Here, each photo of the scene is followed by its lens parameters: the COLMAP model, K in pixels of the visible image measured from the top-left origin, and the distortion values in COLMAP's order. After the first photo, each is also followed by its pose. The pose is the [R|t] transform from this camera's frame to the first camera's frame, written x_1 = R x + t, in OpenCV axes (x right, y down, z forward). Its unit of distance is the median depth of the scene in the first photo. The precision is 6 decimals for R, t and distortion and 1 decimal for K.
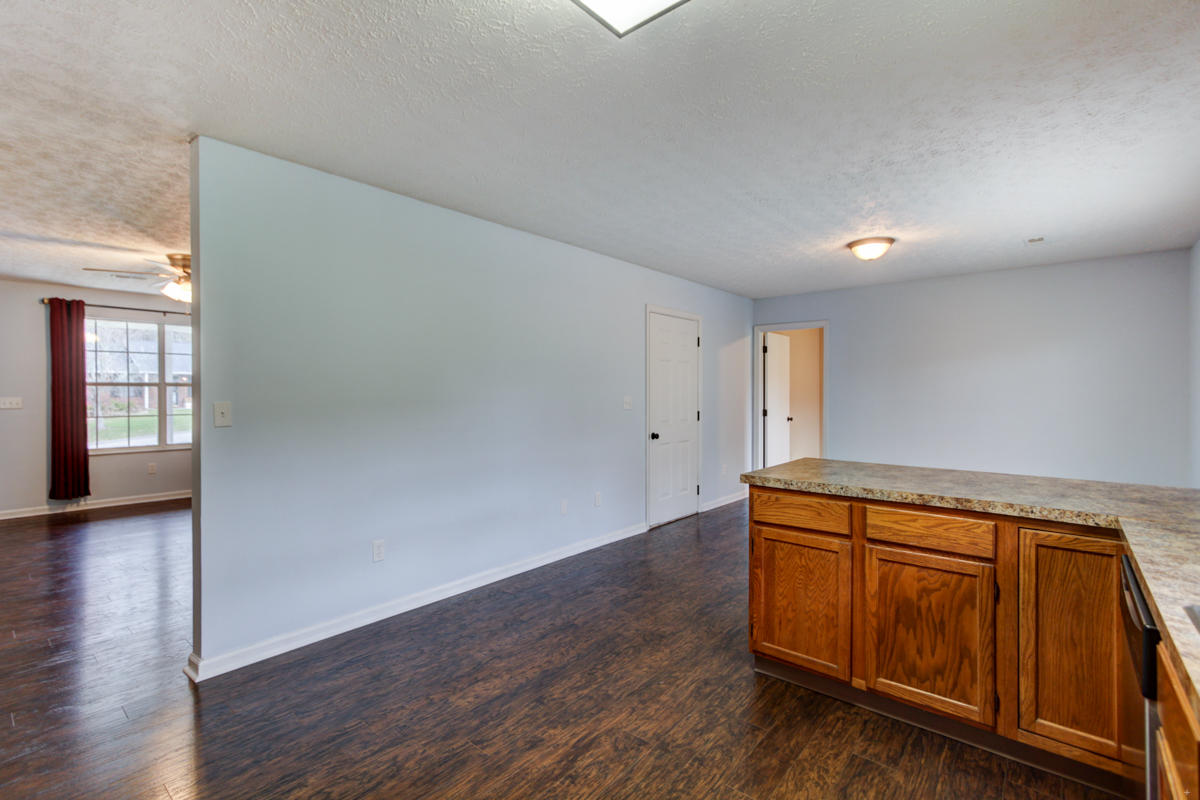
lens RADIAL K [[542.6, 0, 601.8], [0, 542.6, 394.8], [0, 0, 1]] dist [-0.001324, 0.001769]
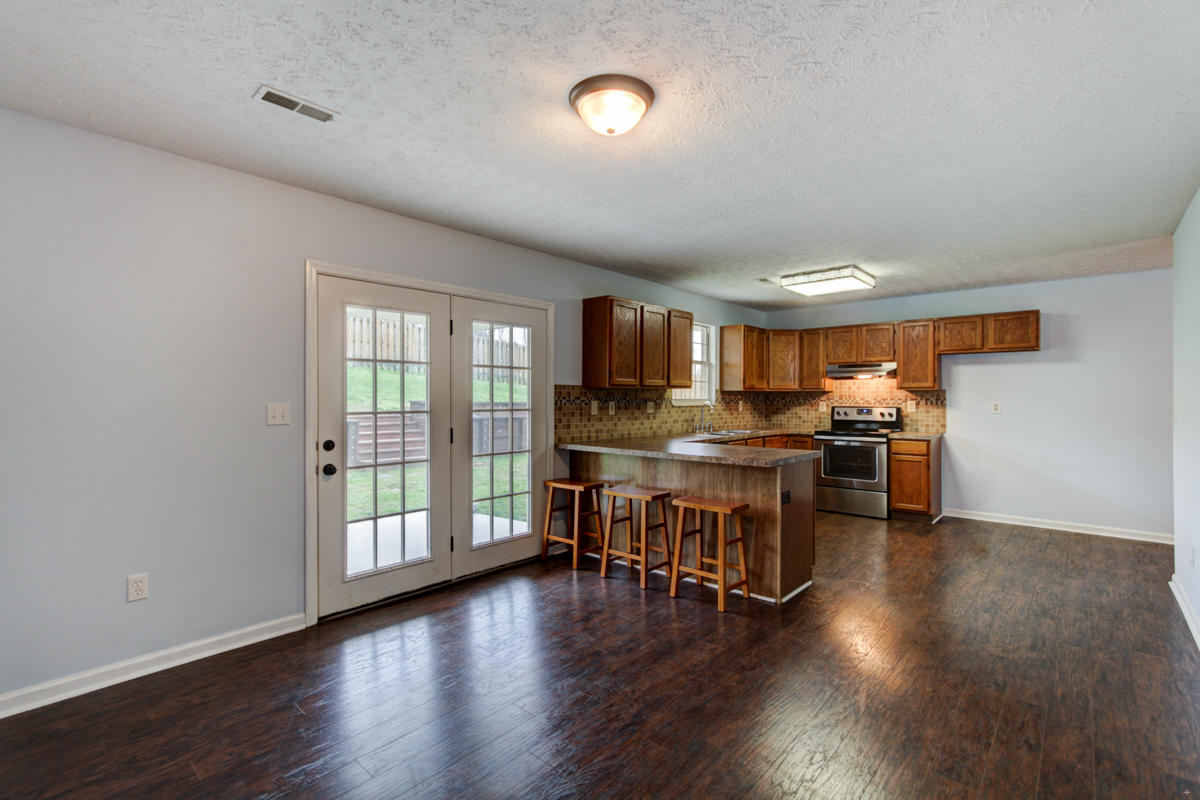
lens RADIAL K [[542.8, 0, 607.5], [0, 542.8, 398.9], [0, 0, 1]] dist [-0.000833, 0.000653]
pose [[-0.999770, -0.000881, 0.021445, 0.887361], [-0.000757, 0.999983, 0.005803, -0.014144], [-0.021449, 0.005785, -0.999753, 2.731721]]
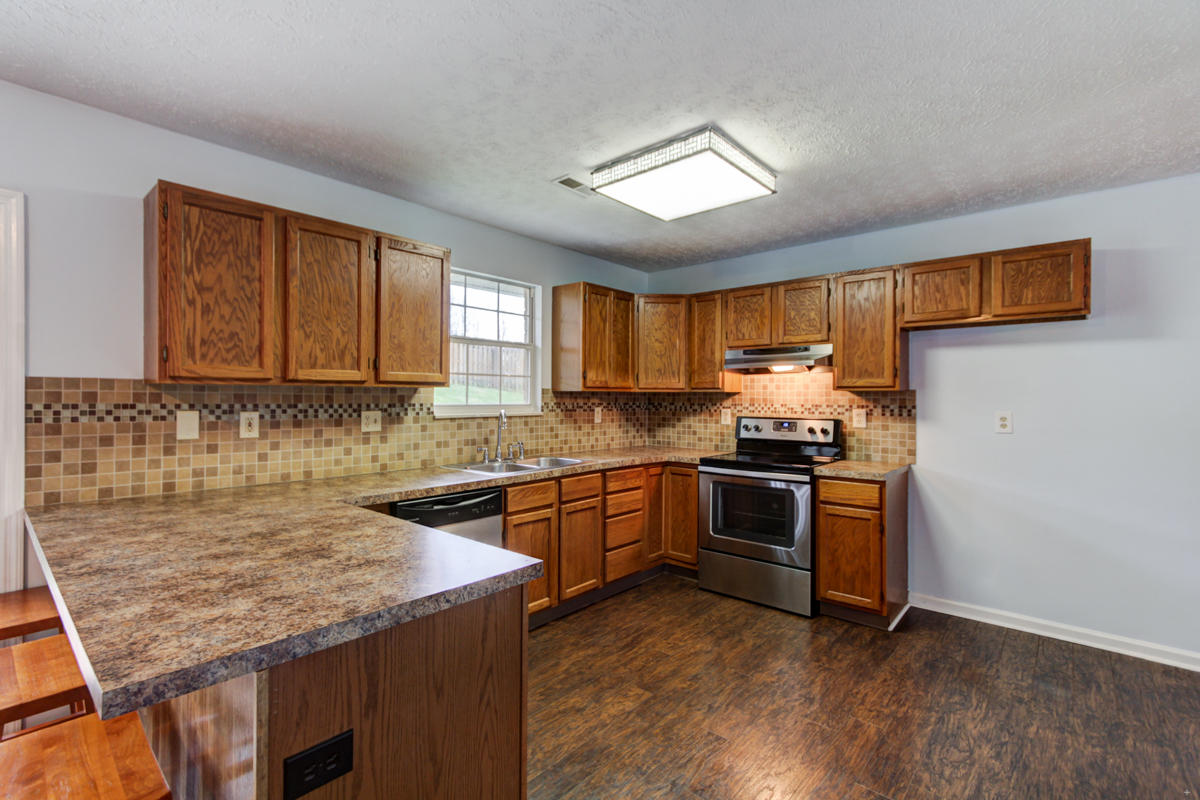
lens RADIAL K [[542.6, 0, 592.1], [0, 542.6, 400.0], [0, 0, 1]] dist [-0.001324, 0.001769]
pose [[-0.999767, -0.004021, 0.021224, 0.202328], [-0.003854, 0.999961, 0.007904, -0.026421], [-0.021255, 0.007820, -0.999744, 1.644822]]
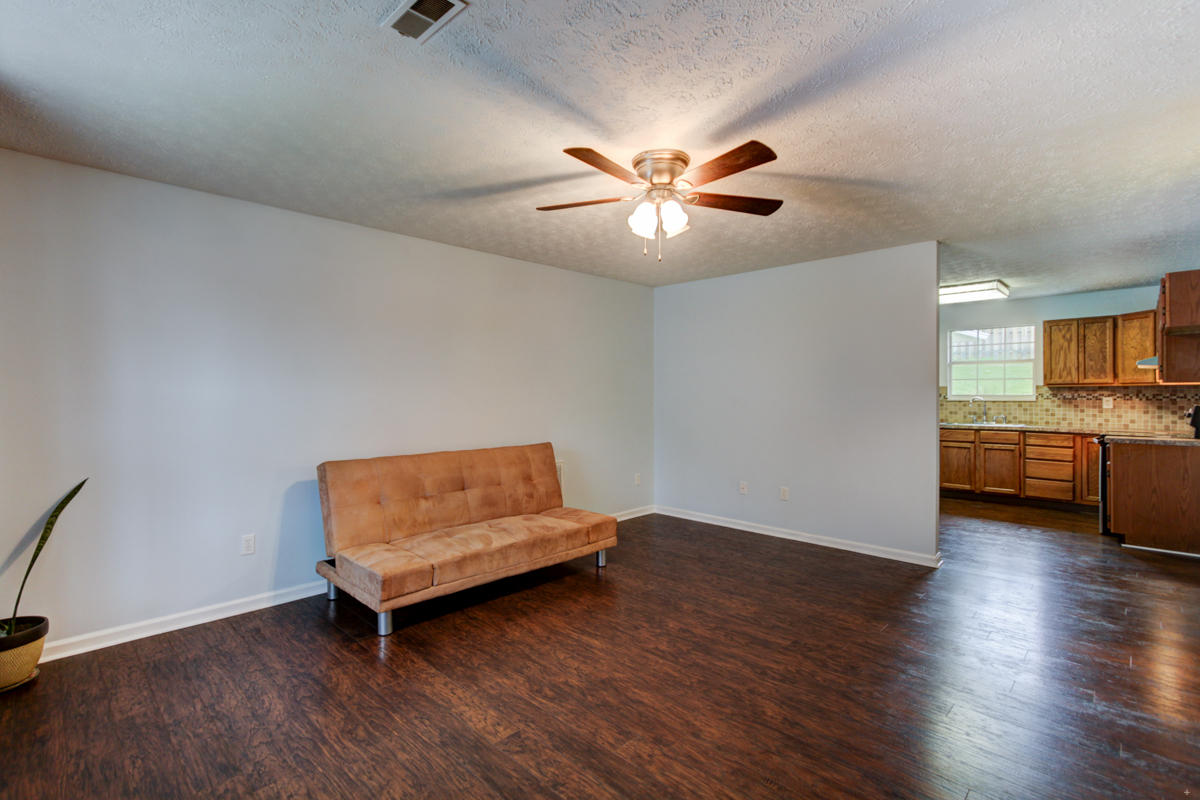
lens RADIAL K [[542.6, 0, 570.3], [0, 542.6, 391.4], [0, 0, 1]] dist [-0.001324, 0.001769]
pose [[0.099543, 0.007783, 0.995003, -2.680319], [0.003877, 0.999959, -0.008210, -0.002302], [-0.995026, 0.004675, 0.099508, 2.095010]]
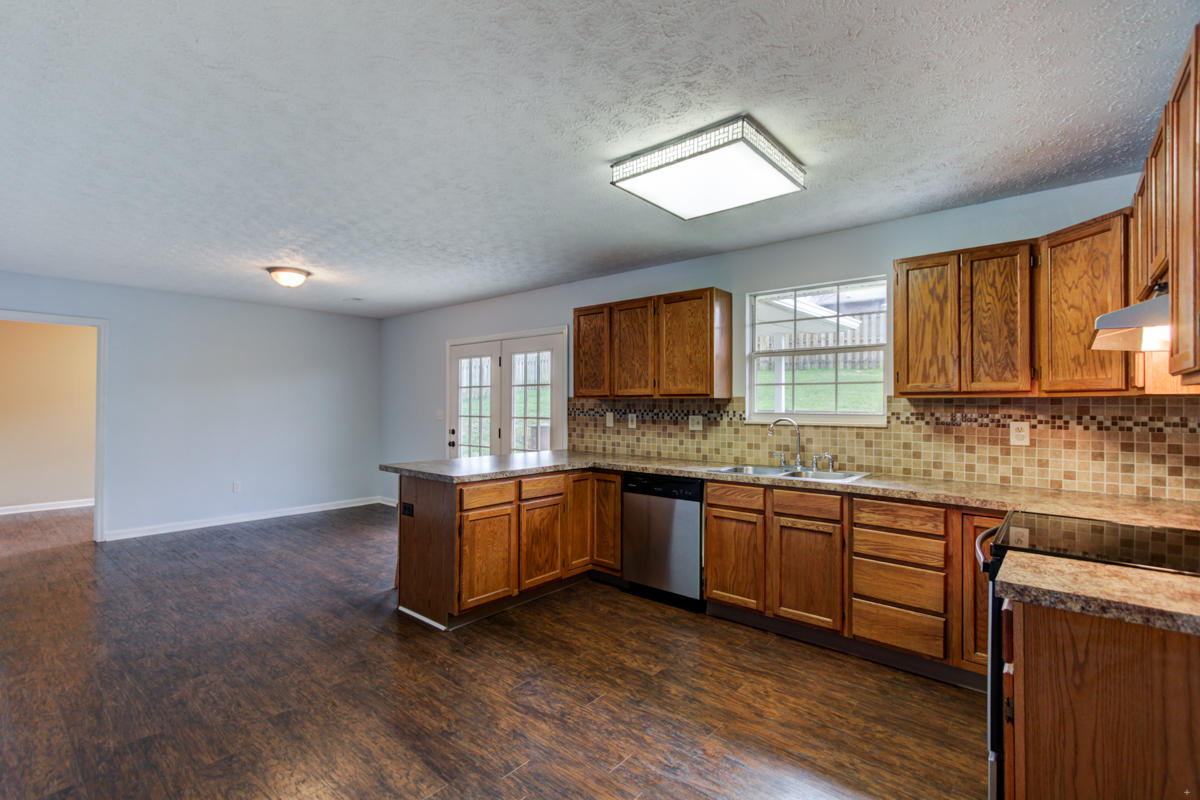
lens RADIAL K [[542.6, 0, 564.9], [0, 542.6, 396.3], [0, 0, 1]] dist [-0.001324, 0.001769]
pose [[0.028789, 0.019335, 0.999398, -1.054978], [-0.004601, 0.999805, -0.019211, -0.015228], [-0.999575, -0.004045, 0.028872, 0.753411]]
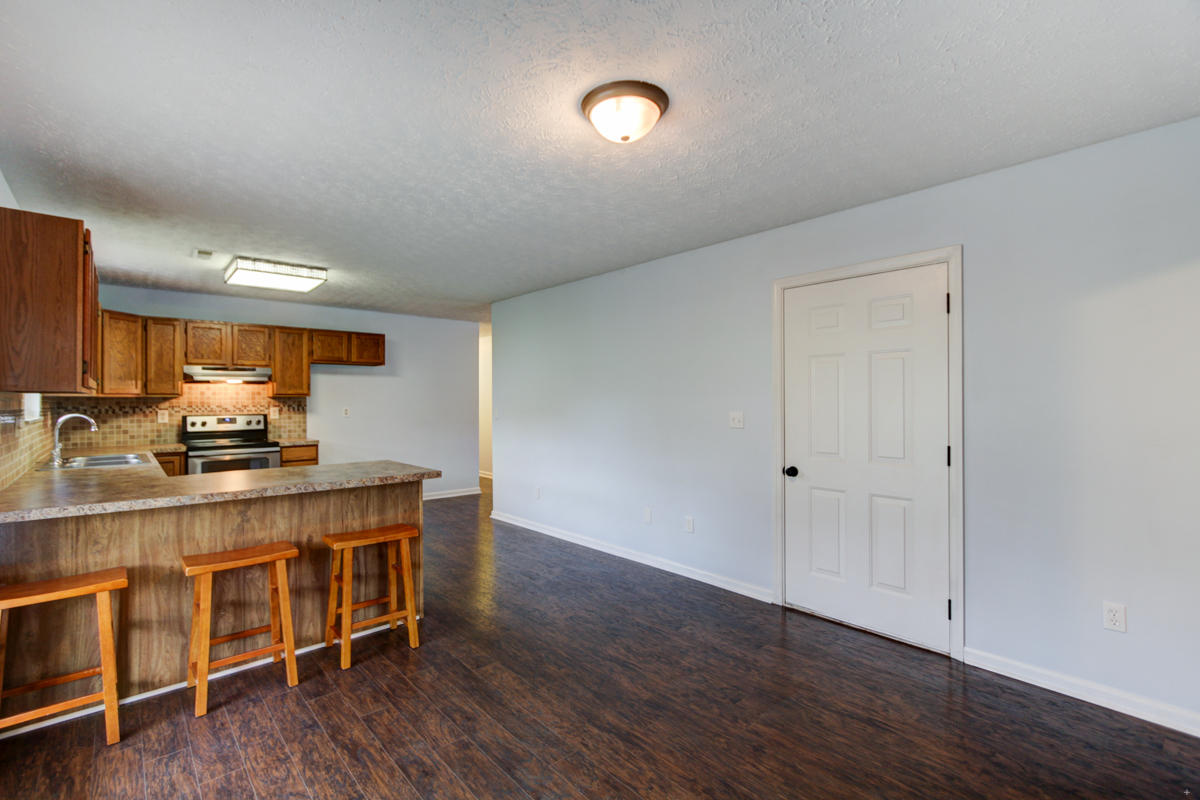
lens RADIAL K [[542.6, 0, 565.3], [0, 542.6, 402.0], [0, 0, 1]] dist [-0.001324, 0.001769]
pose [[-0.177300, 0.005089, -0.984144, 1.792207], [0.000714, 0.999987, 0.005042, -0.028698], [0.984157, 0.000191, -0.177301, 1.883734]]
